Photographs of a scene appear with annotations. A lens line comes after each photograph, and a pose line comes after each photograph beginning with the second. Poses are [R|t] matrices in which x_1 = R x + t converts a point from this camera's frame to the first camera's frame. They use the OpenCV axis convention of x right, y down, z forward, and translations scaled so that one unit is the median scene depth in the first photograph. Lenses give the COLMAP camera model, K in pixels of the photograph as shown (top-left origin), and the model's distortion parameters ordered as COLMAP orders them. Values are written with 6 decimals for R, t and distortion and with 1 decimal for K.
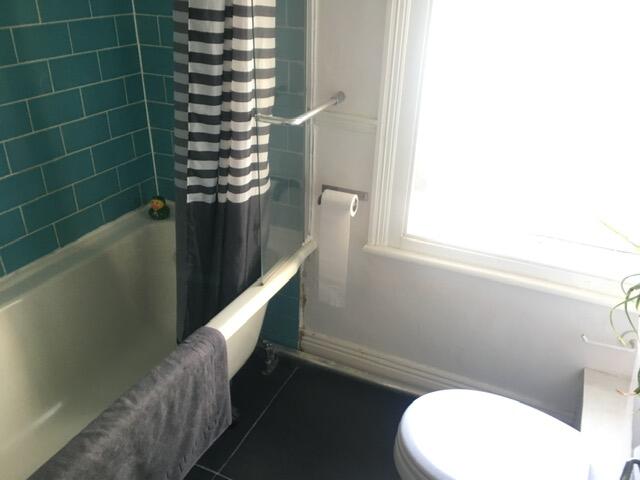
lens RADIAL K [[541.5, 0, 320.0], [0, 541.5, 240.0], [0, 0, 1]] dist [0.078953, -0.176136]
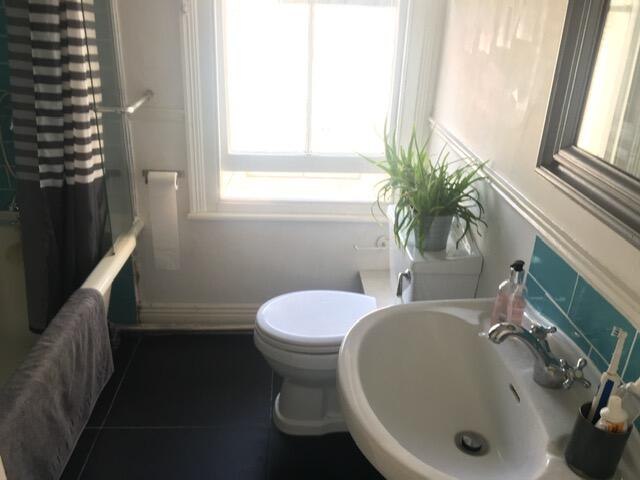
lens RADIAL K [[541.5, 0, 320.0], [0, 541.5, 240.0], [0, 0, 1]] dist [0.078953, -0.176136]
pose [[0.881902, -0.172026, 0.438926, -0.245879], [0.193823, 0.981024, -0.004946, 0.157204], [-0.429746, 0.089436, 0.898510, -0.274962]]
